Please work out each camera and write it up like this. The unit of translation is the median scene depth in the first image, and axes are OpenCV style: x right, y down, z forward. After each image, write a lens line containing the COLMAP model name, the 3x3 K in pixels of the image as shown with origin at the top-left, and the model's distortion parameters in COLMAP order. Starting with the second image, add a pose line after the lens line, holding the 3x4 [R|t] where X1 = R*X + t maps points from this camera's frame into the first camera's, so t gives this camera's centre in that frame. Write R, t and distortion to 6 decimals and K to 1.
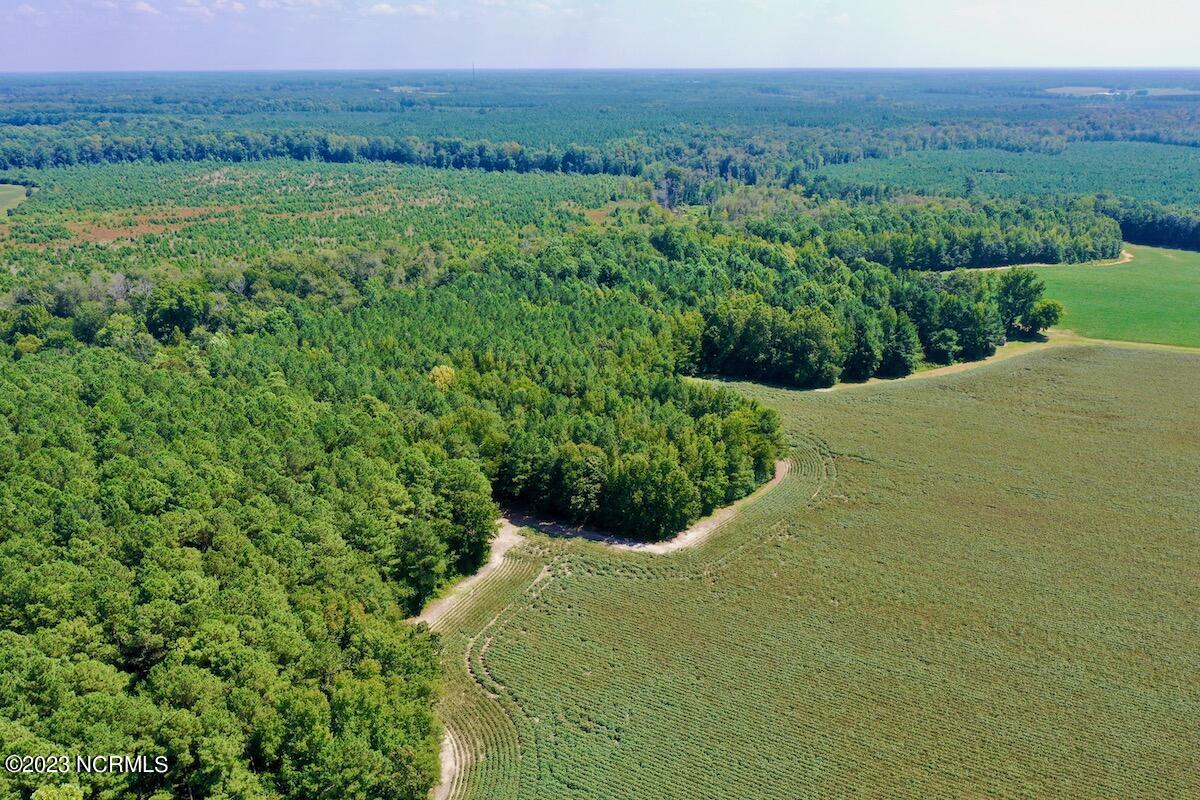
lens RADIAL K [[954.3, 0, 598.6], [0, 954.3, 398.5], [0, 0, 1]] dist [0.002025, -0.006142]
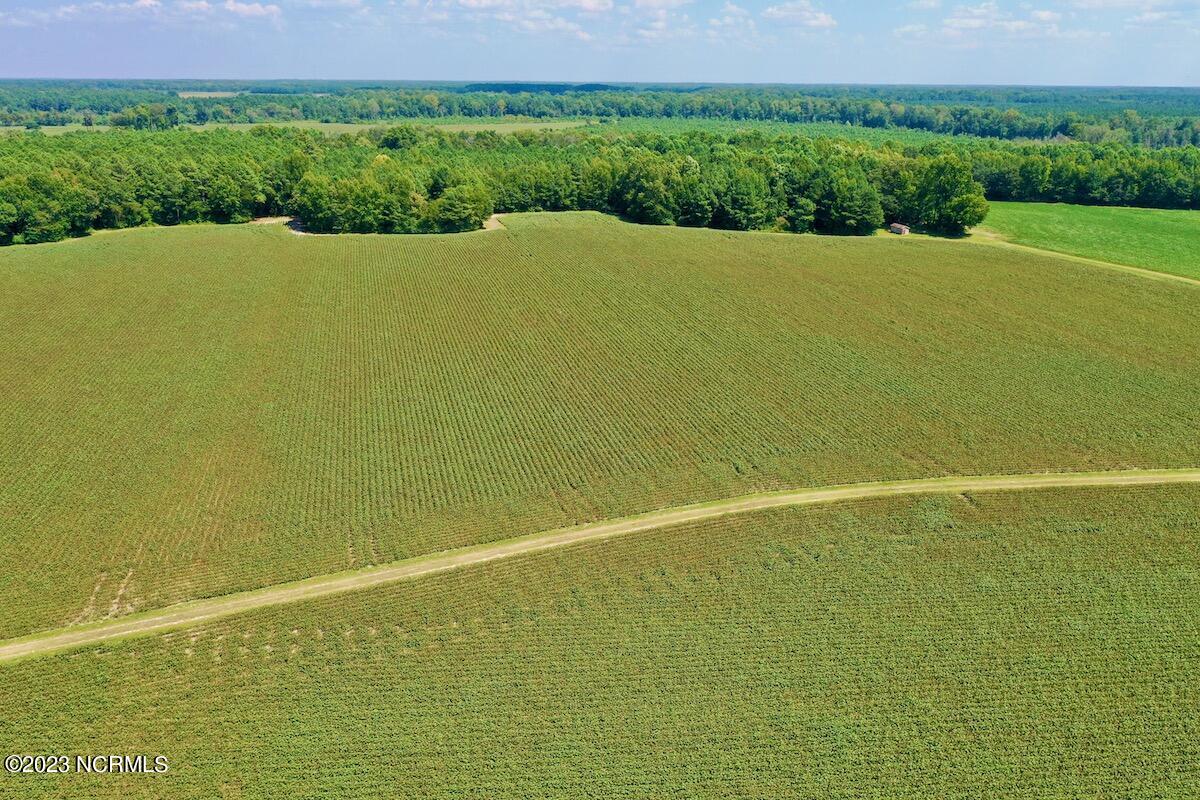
lens RADIAL K [[954.3, 0, 604.2], [0, 954.3, 401.6], [0, 0, 1]] dist [0.002025, -0.006142]
pose [[0.703526, 0.234162, -0.670984, 0.314890], [-0.241973, 0.966671, 0.083644, 0.034810], [0.668207, 0.103514, 0.736739, 0.039055]]
